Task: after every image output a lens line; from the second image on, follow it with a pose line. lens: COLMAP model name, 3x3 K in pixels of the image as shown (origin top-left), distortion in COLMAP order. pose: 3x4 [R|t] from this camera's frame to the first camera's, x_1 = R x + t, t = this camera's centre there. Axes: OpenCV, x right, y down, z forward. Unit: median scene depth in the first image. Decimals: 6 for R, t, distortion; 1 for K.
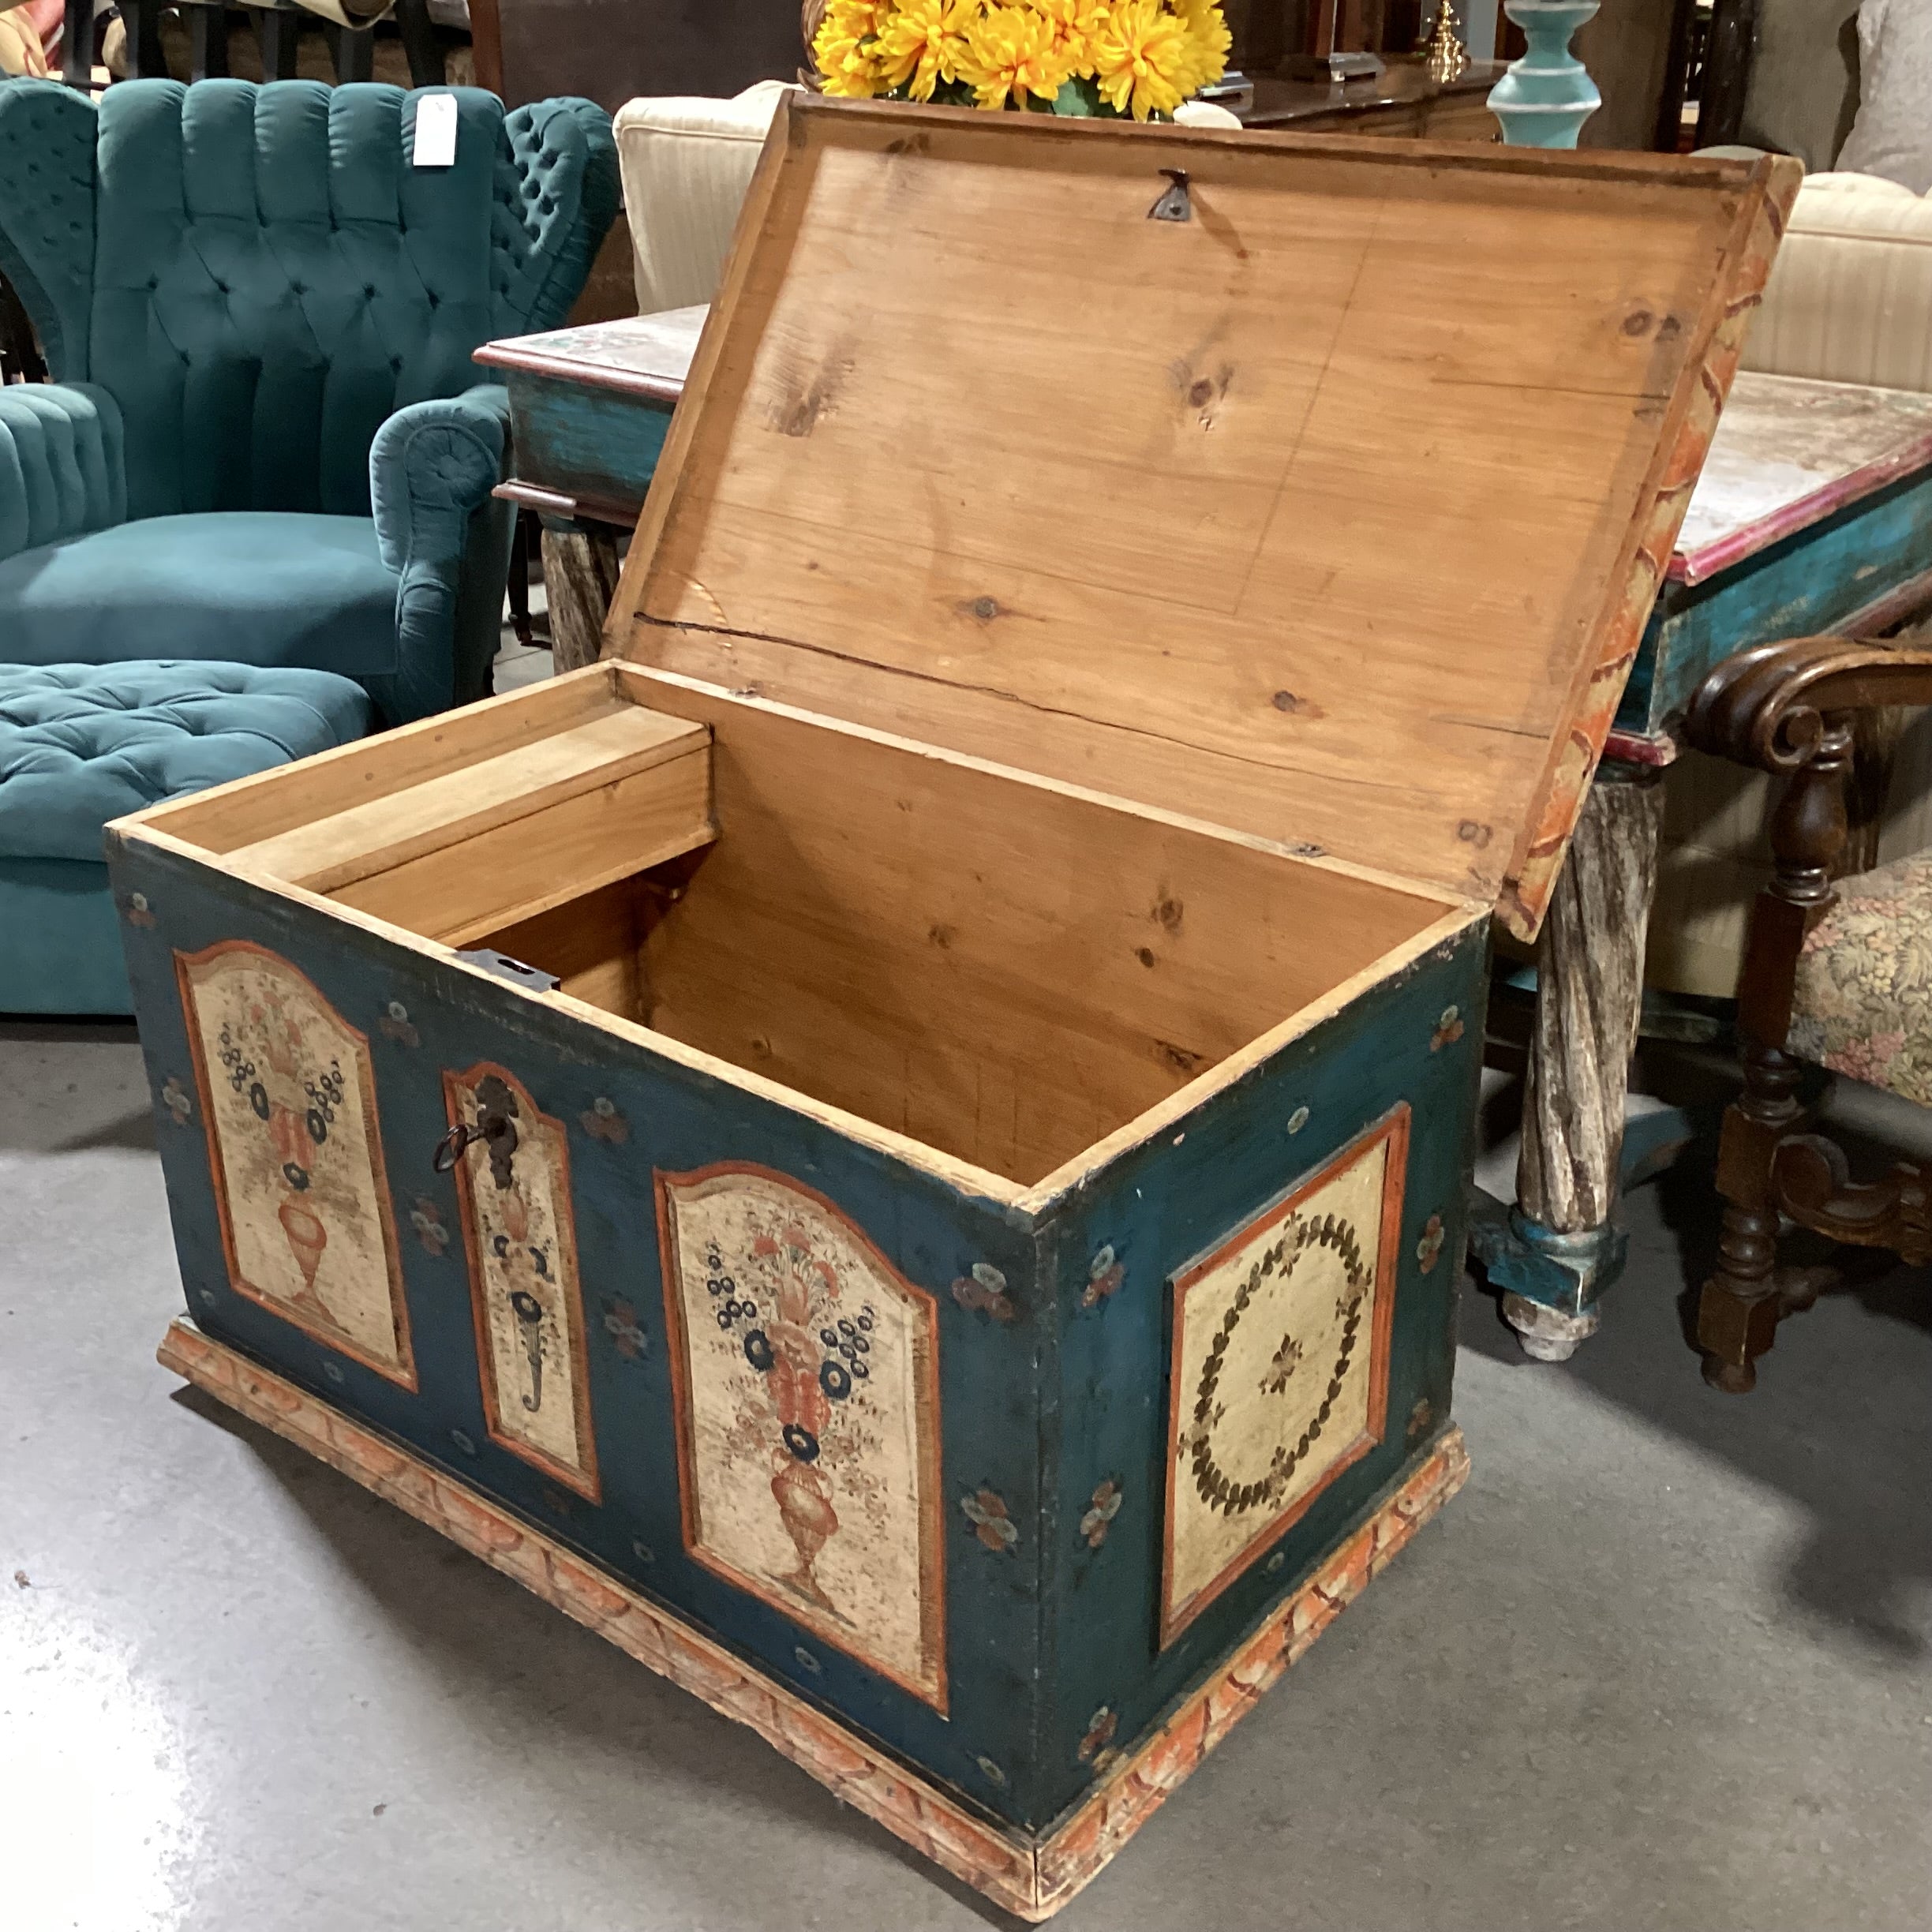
lens RADIAL K [[2303.8, 0, 958.2], [0, 2303.8, 955.3], [0, 0, 1]] dist [0.137148, -0.288908]
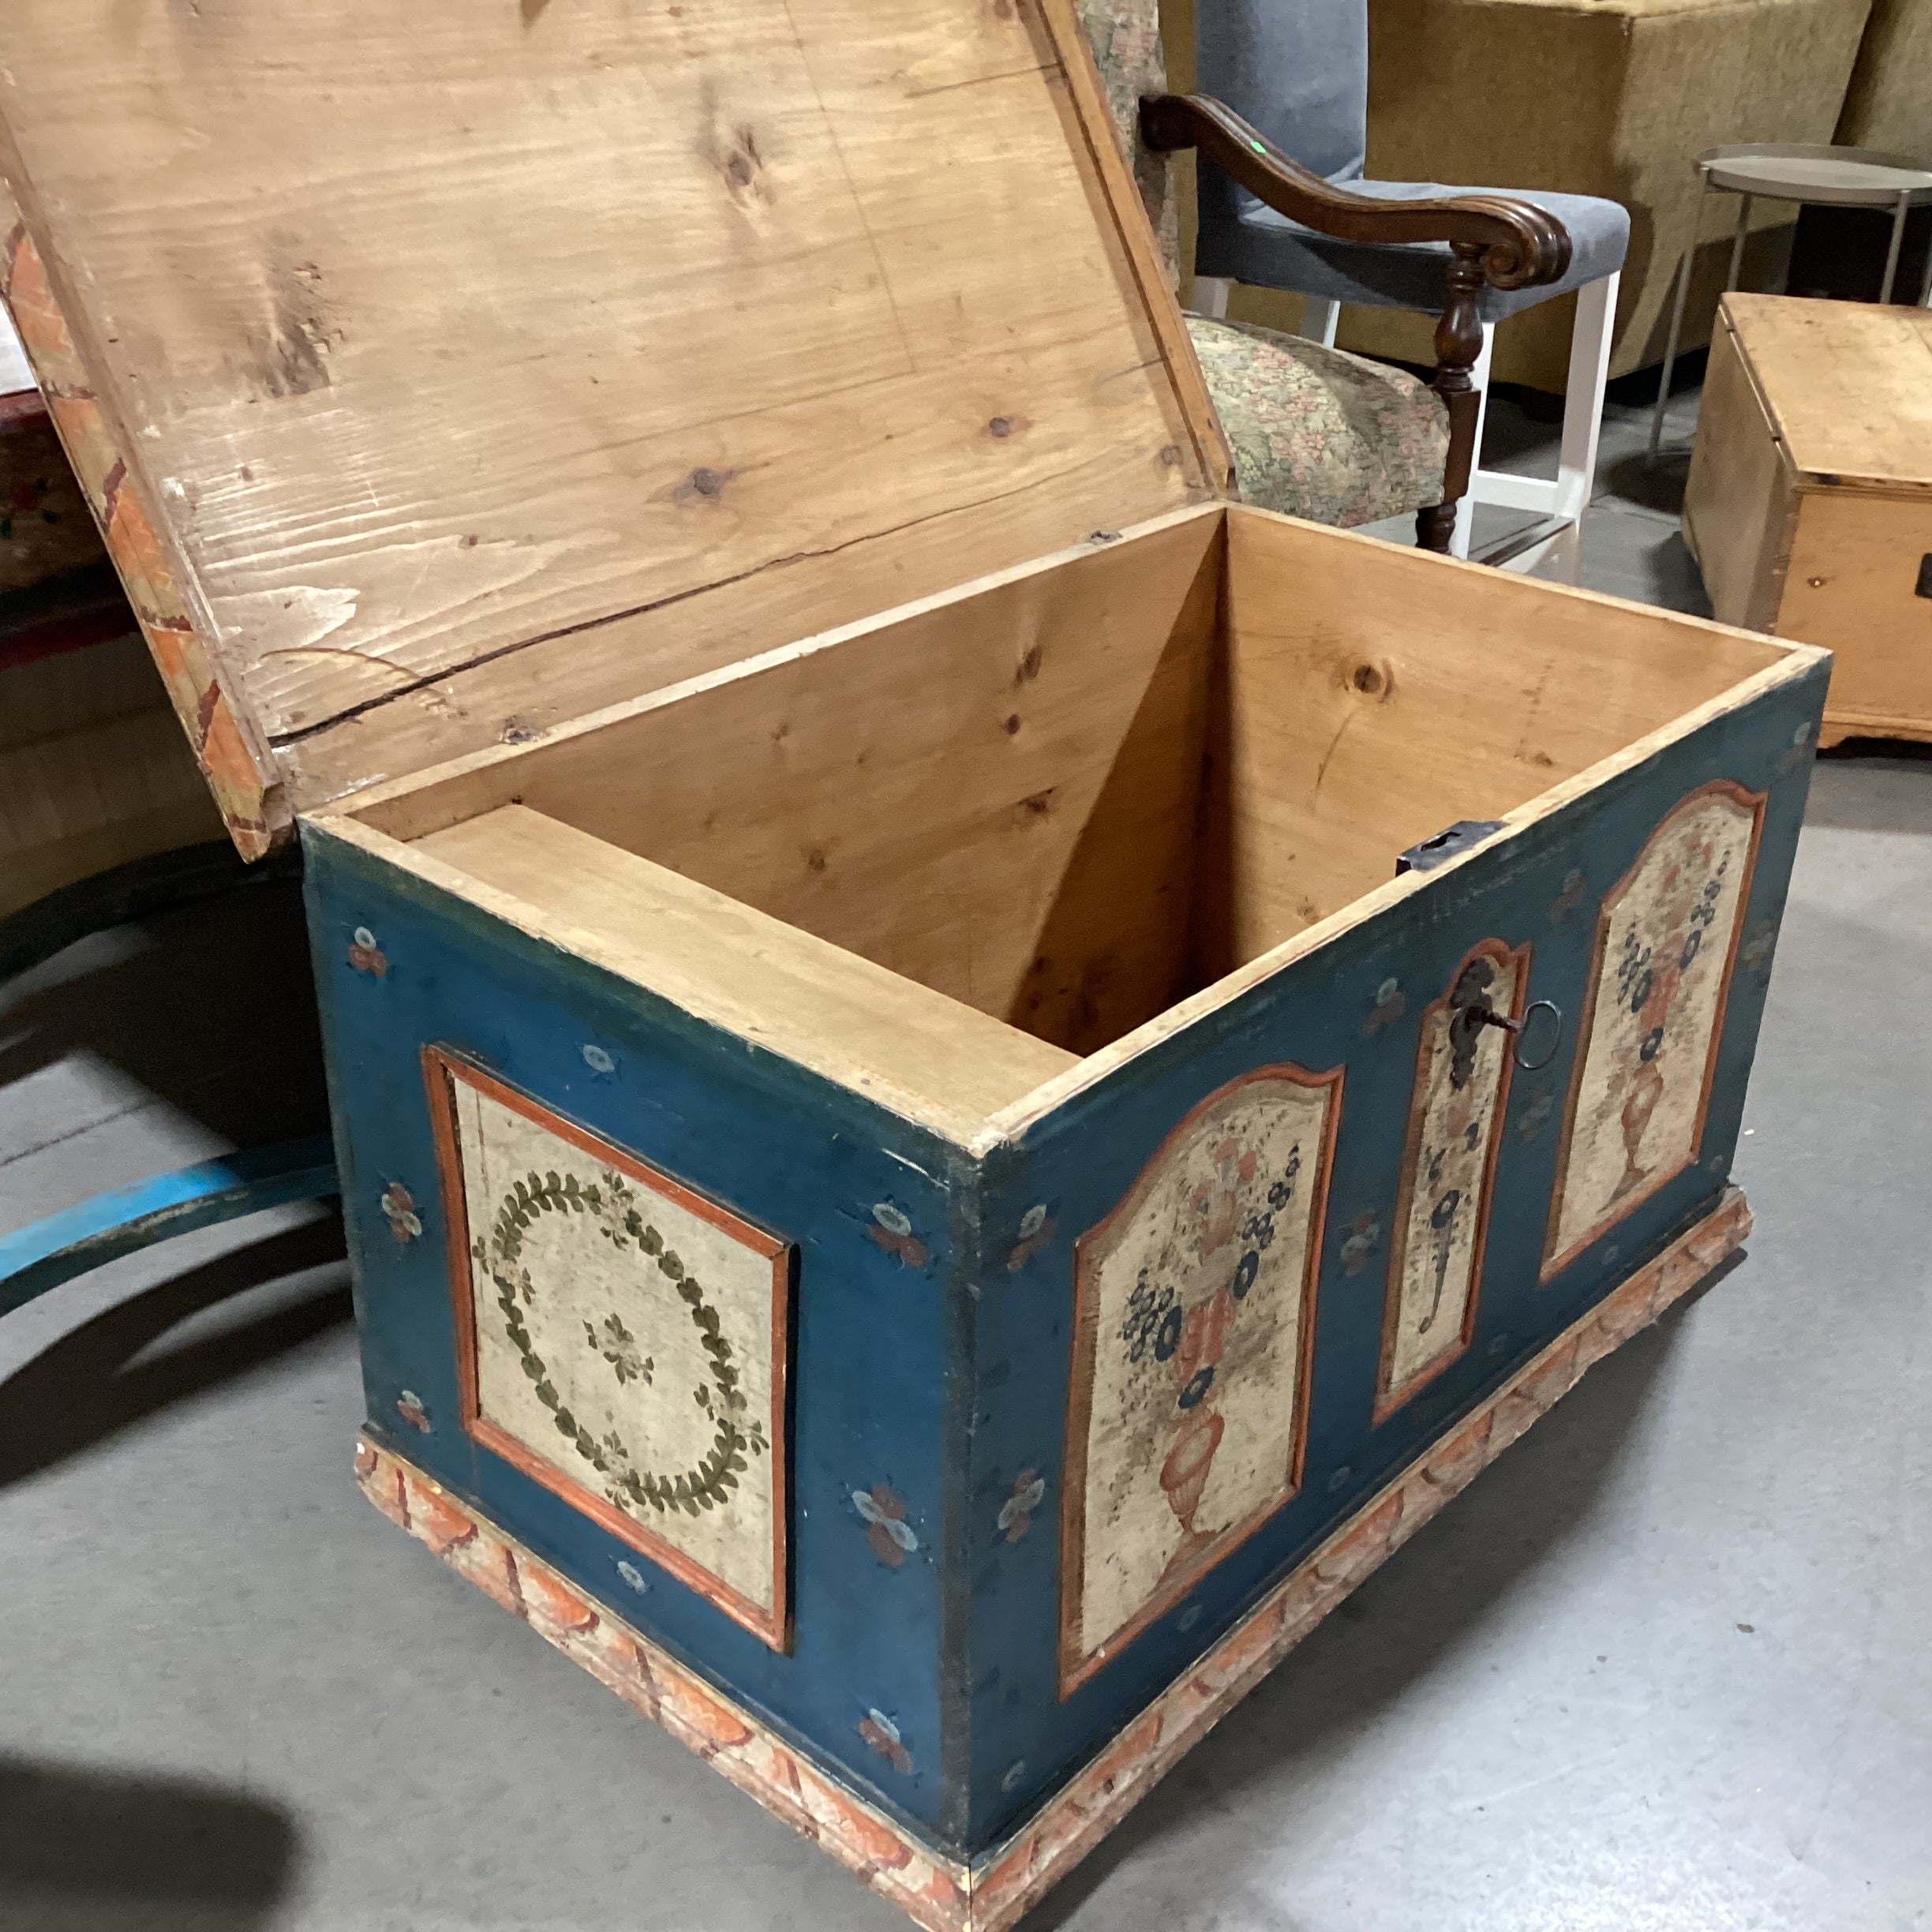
lens RADIAL K [[2323.6, 0, 962.0], [0, 2323.6, 957.1], [0, 0, 1]] dist [0.136931, -0.278847]
pose [[0.036521, -0.458493, 0.887947, -0.981650], [0.406668, 0.818460, 0.405887, -0.382680], [-0.912846, 0.346276, 0.216346, 0.973305]]
